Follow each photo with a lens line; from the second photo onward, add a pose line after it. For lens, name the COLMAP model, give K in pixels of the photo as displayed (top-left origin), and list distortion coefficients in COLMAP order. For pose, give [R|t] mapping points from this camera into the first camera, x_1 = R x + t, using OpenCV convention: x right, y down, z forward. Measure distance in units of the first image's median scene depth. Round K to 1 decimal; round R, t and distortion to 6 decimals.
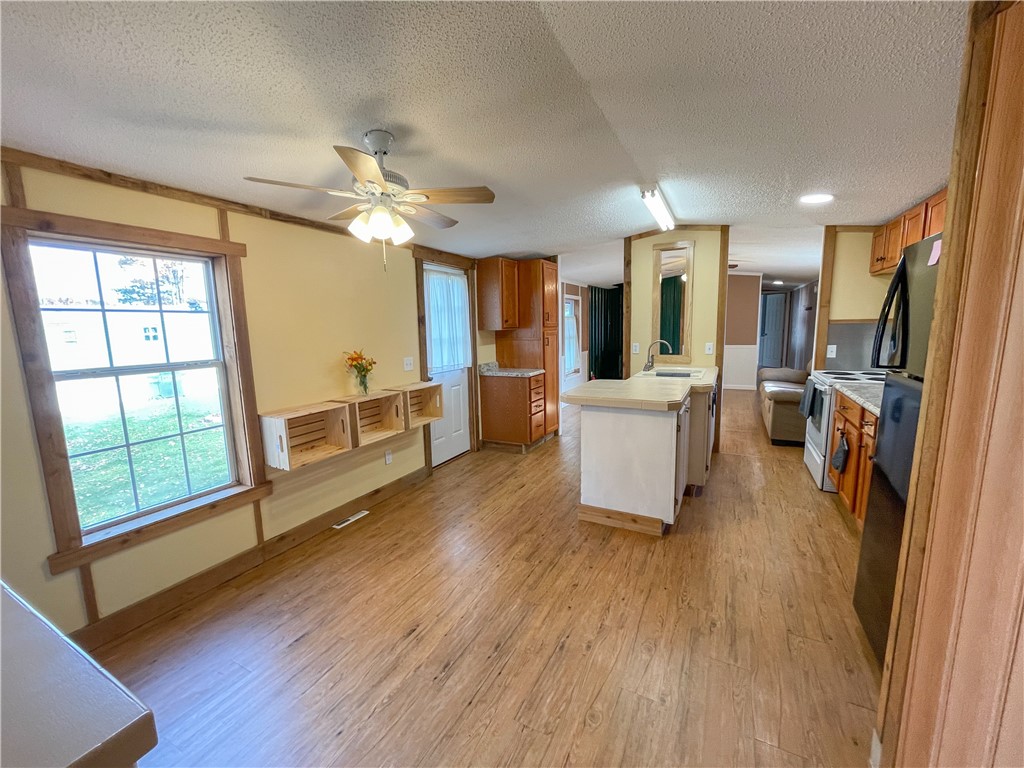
lens RADIAL K [[414.3, 0, 512.3], [0, 414.3, 385.4], [0, 0, 1]] dist [-0.002231, -0.000142]
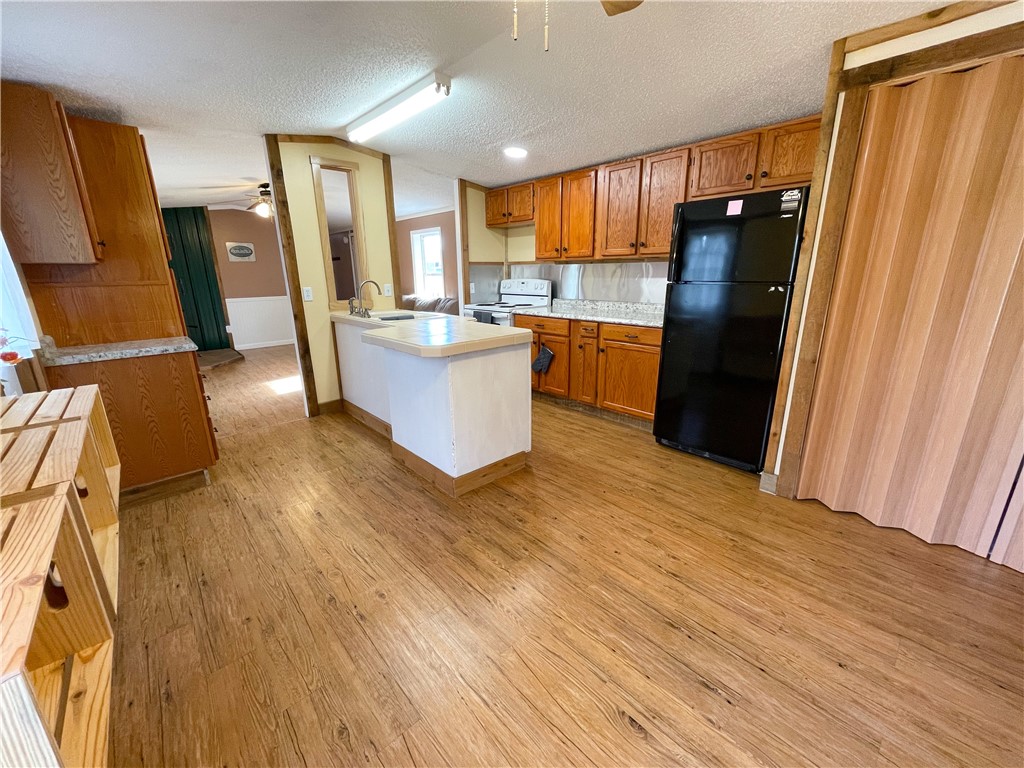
lens RADIAL K [[414.3, 0, 510.5], [0, 414.3, 384.6], [0, 0, 1]] dist [-0.002231, -0.000142]
pose [[0.345563, -0.232919, 0.909030, -0.596061], [0.143534, 0.970427, 0.194087, -0.039778], [-0.927354, 0.063407, 0.368775, 0.719602]]
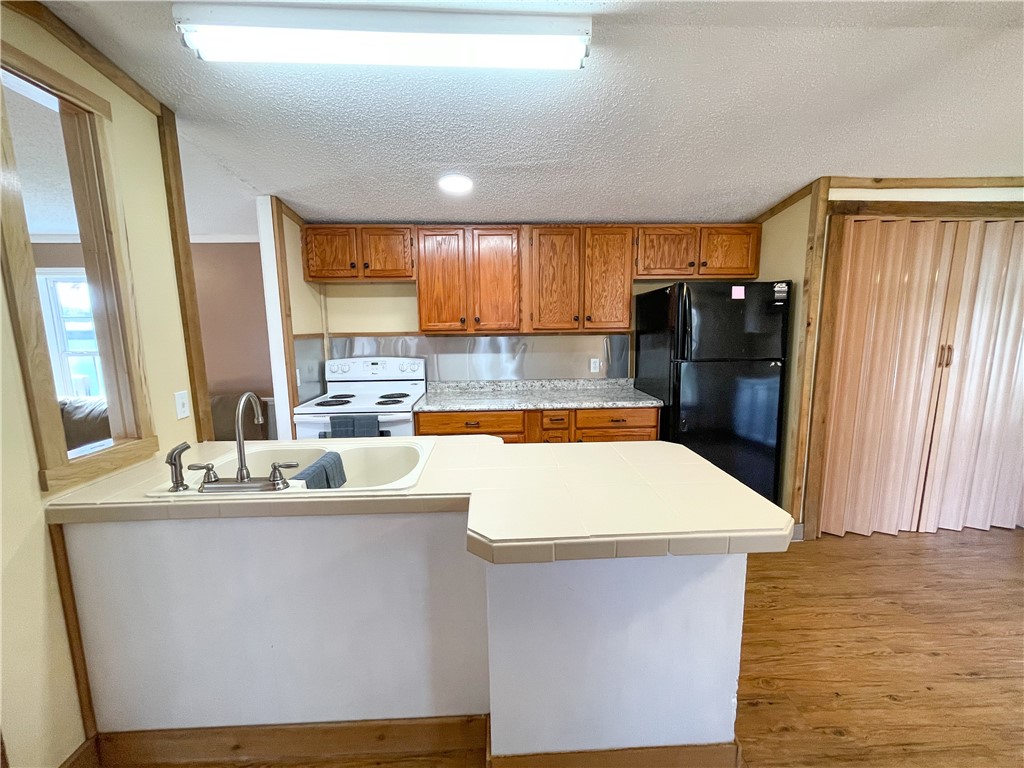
lens RADIAL K [[414.3, 0, 511.0], [0, 414.3, 384.9], [0, 0, 1]] dist [-0.002231, -0.000142]
pose [[-0.498883, -0.099827, 0.860901, -0.068987], [0.148735, 0.968745, 0.198523, -0.248362], [-0.853811, 0.227085, -0.468443, 1.613332]]
